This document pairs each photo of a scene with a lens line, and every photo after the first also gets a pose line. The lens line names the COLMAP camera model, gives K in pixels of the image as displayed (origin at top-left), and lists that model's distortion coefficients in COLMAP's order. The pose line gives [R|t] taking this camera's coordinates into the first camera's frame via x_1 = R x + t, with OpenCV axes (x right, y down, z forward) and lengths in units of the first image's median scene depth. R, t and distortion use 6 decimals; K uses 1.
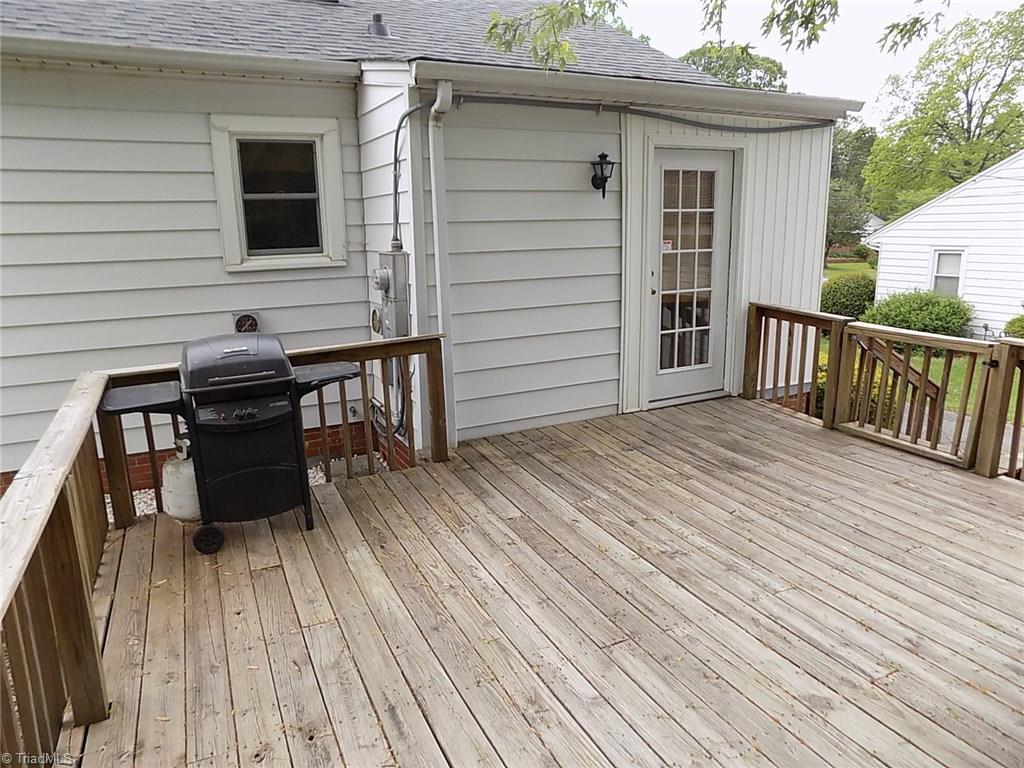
lens RADIAL K [[683.2, 0, 510.7], [0, 683.2, 380.4], [0, 0, 1]] dist [-0.081114, 0.072565]
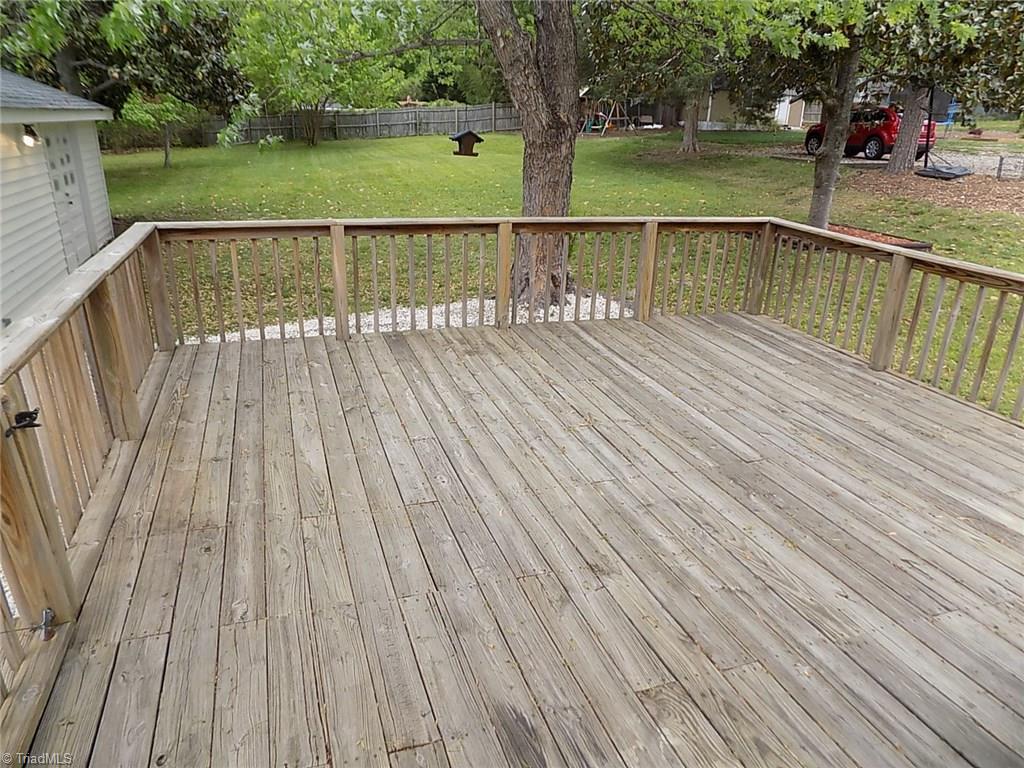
lens RADIAL K [[683.2, 0, 510.7], [0, 683.2, 380.4], [0, 0, 1]] dist [-0.081114, 0.072565]
pose [[-0.994303, -0.054460, 0.091623, 0.469551], [0.004660, 0.836577, 0.547830, -0.419646], [-0.106484, 0.545136, -0.831557, 1.845723]]
